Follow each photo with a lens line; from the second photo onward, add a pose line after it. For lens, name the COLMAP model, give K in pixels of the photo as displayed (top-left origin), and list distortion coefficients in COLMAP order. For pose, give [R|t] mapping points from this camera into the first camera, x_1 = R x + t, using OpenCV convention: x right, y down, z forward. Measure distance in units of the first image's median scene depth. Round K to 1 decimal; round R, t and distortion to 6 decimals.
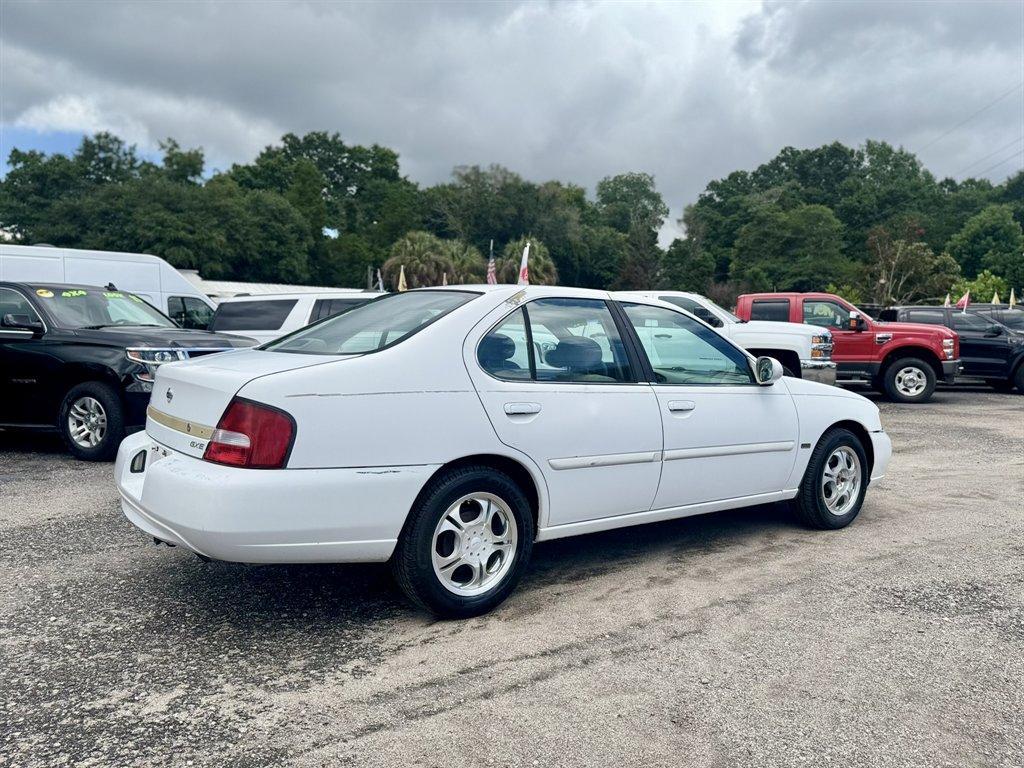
lens RADIAL K [[872.3, 0, 515.9], [0, 872.3, 385.2], [0, 0, 1]] dist [0.022849, -0.039522]
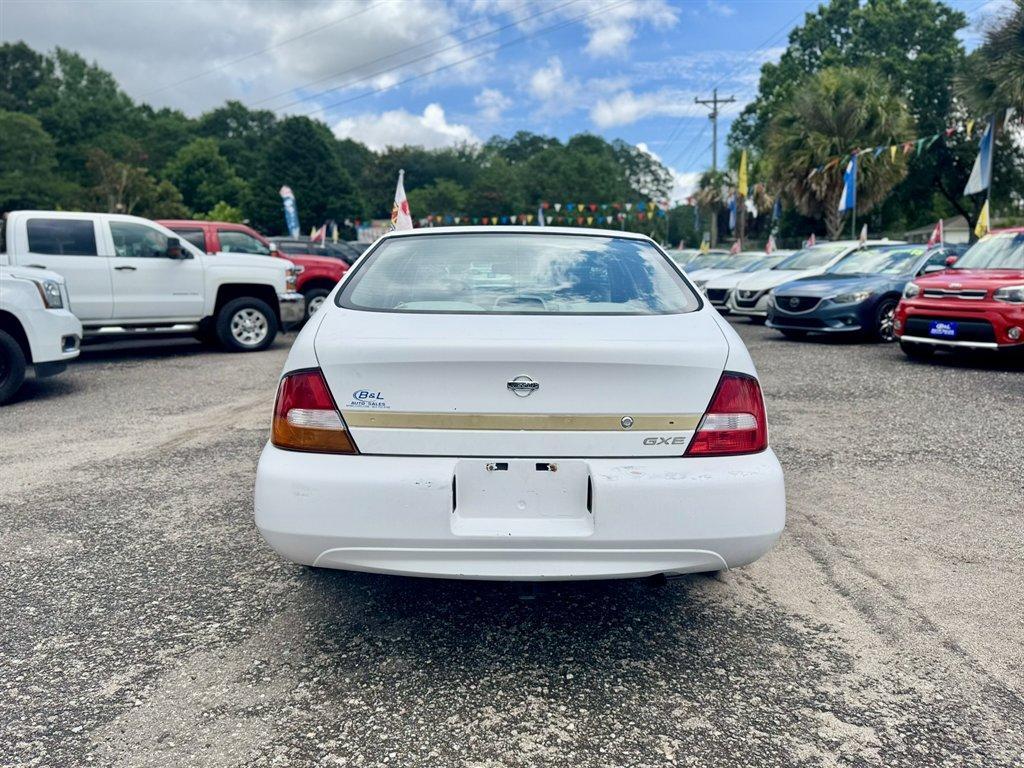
lens RADIAL K [[872.3, 0, 515.7], [0, 872.3, 381.7], [0, 0, 1]] dist [0.022849, -0.039522]
pose [[0.516160, -0.119231, 0.848153, -0.178946], [0.047763, 0.992729, 0.110488, -0.012226], [-0.855160, -0.016519, 0.518101, 0.119158]]
